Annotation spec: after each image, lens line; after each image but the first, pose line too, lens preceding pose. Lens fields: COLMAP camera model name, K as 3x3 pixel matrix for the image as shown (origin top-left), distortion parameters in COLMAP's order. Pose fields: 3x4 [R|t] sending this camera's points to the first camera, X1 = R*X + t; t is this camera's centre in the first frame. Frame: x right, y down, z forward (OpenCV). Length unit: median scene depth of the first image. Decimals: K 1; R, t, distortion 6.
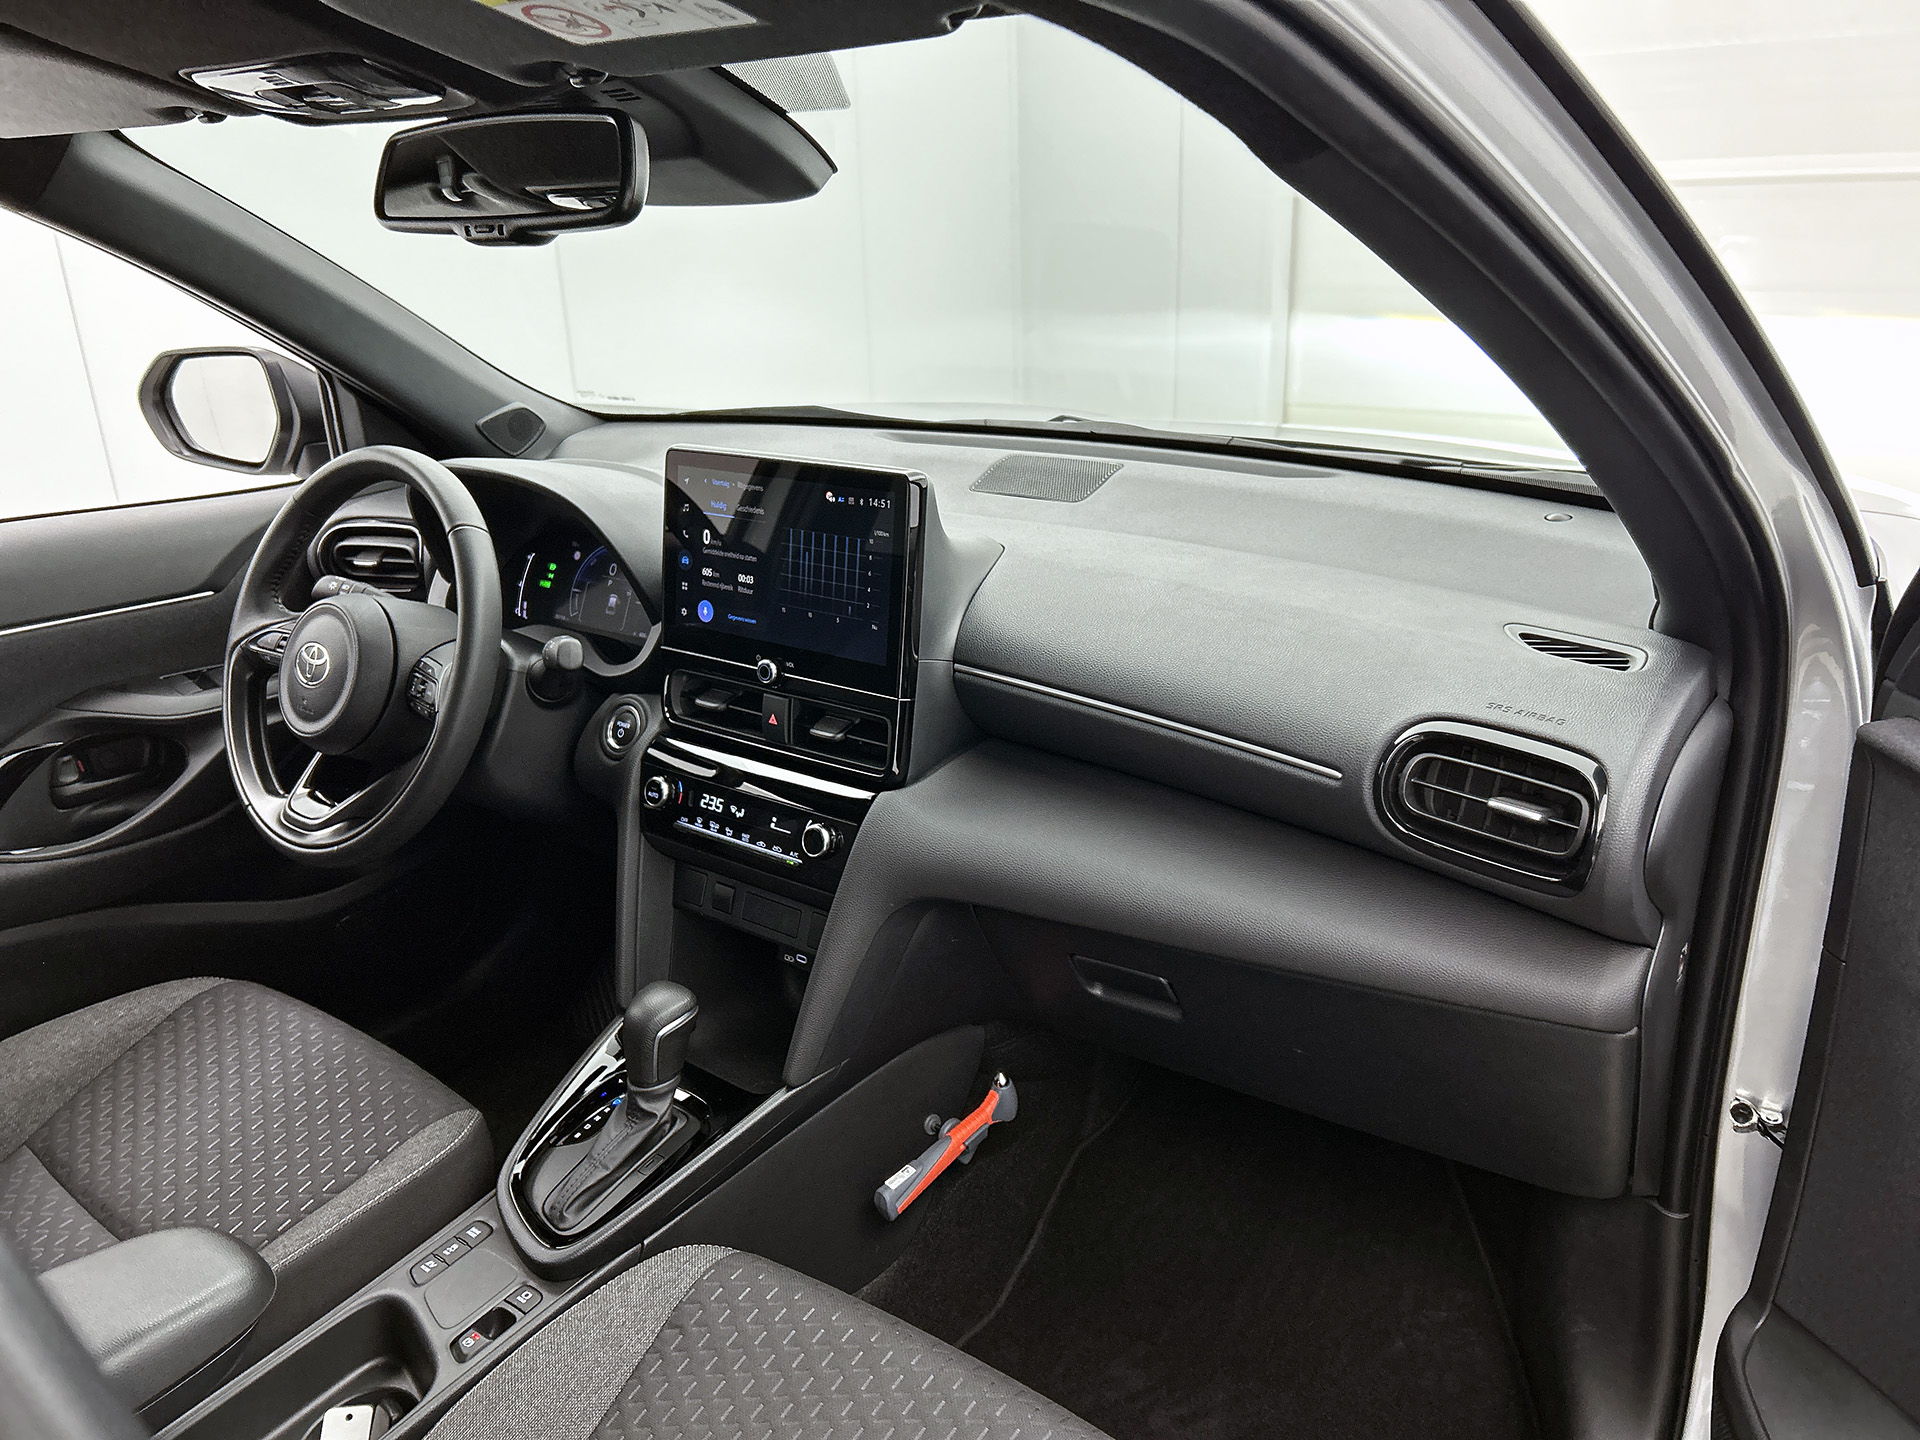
lens RADIAL K [[1449.7, 0, 972.3], [0, 1449.7, 723.4], [0, 0, 1]] dist [0.052057, -0.064867]
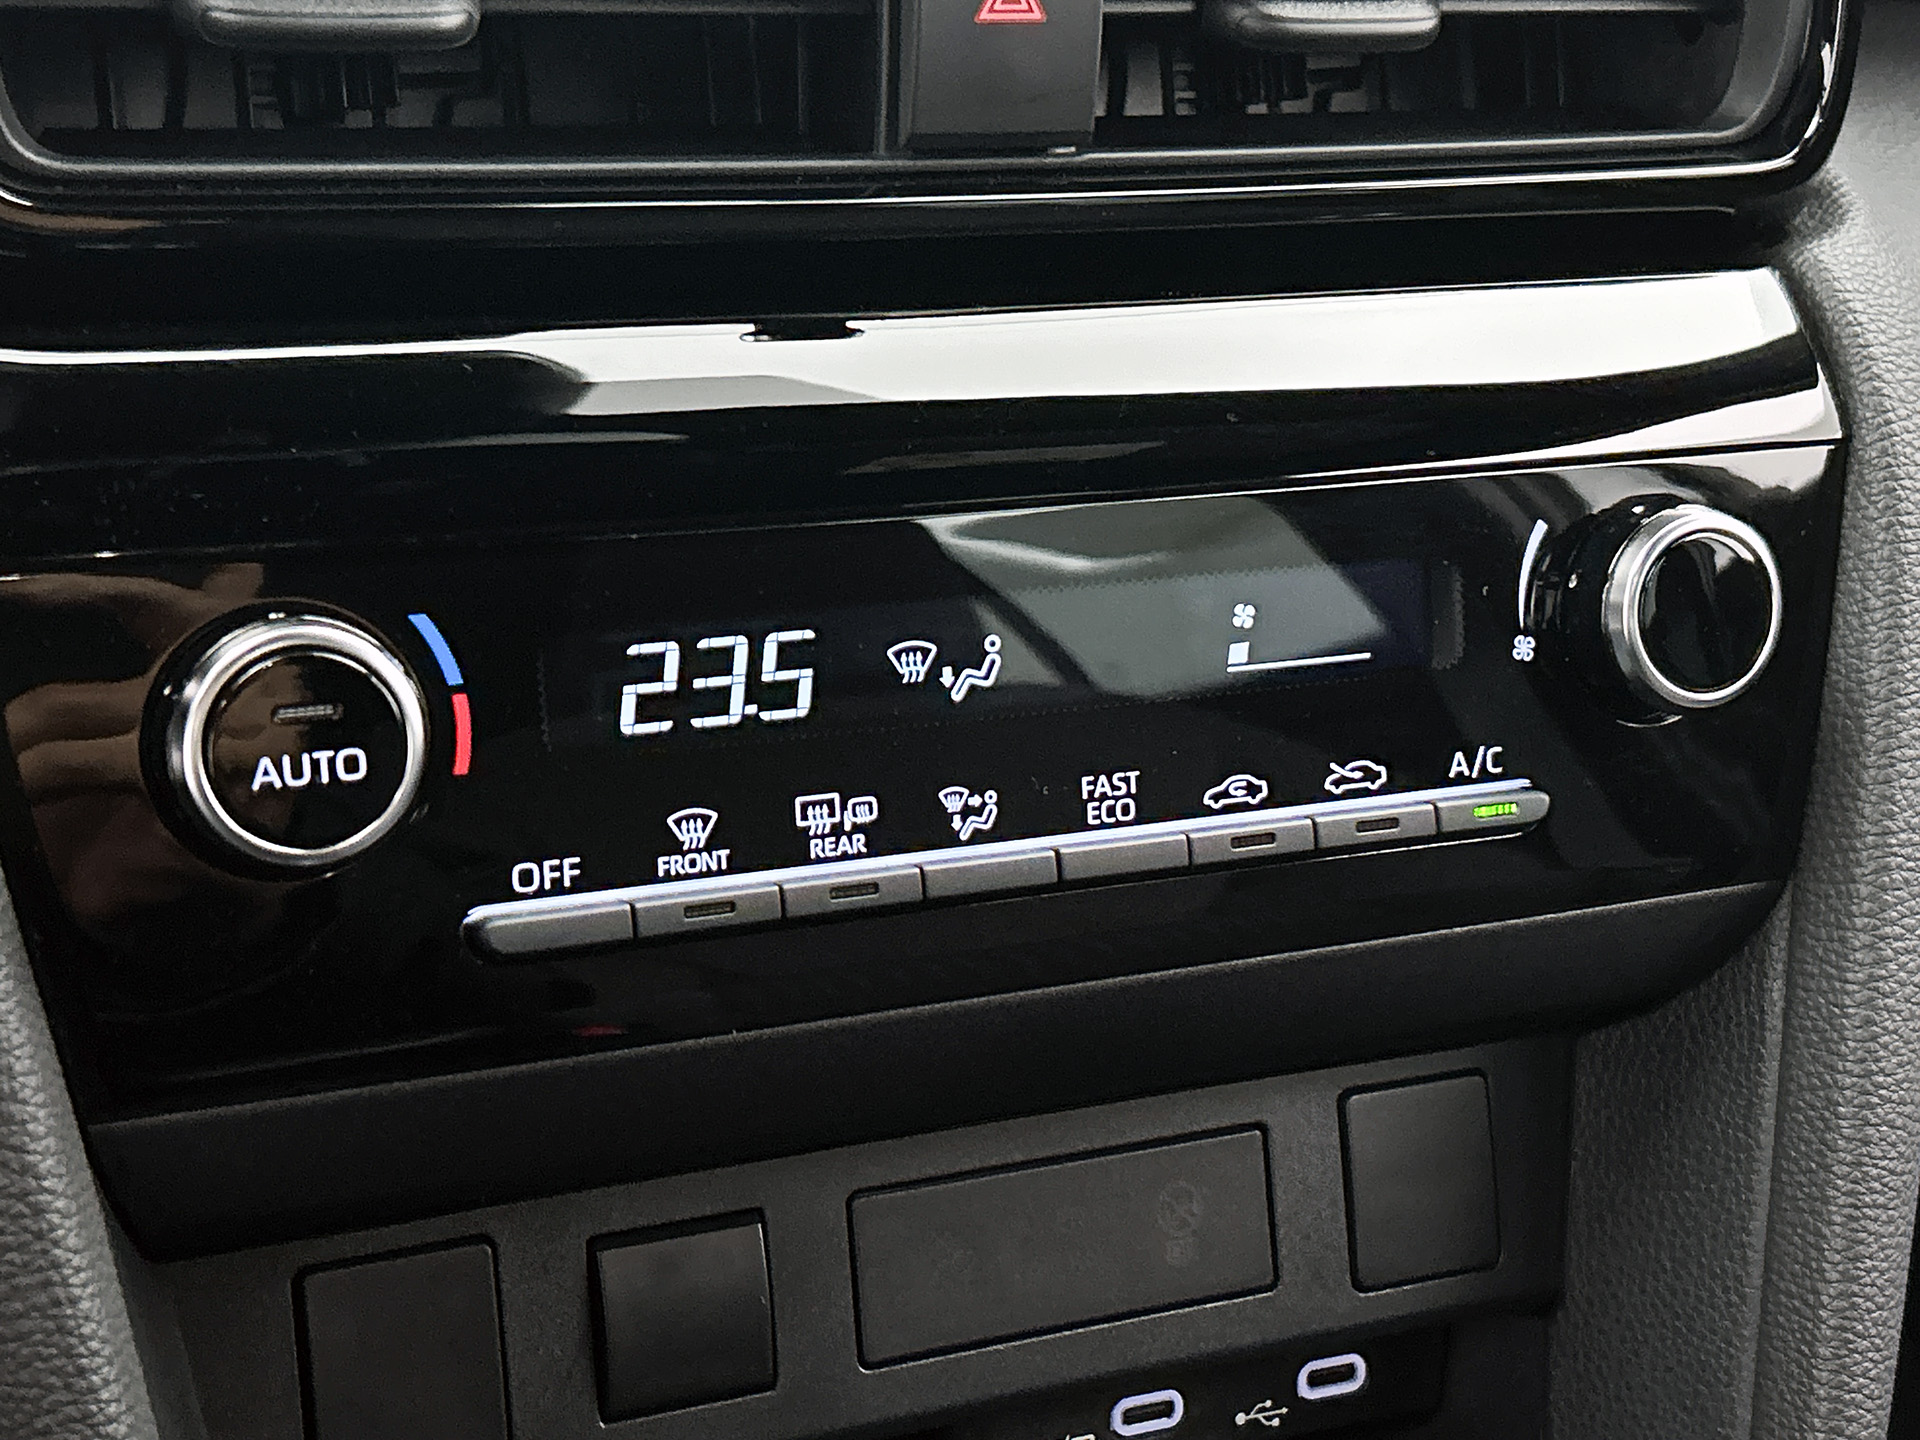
lens RADIAL K [[3006.5, 0, 968.0], [0, 3006.5, 736.1], [0, 0, 1]] dist [0.081884, 0.000000]
pose [[0.474255, -0.277326, 0.835567, -0.418504], [0.218550, 0.956467, 0.193408, 0.009035], [-0.852829, 0.090889, 0.514219, 0.843690]]
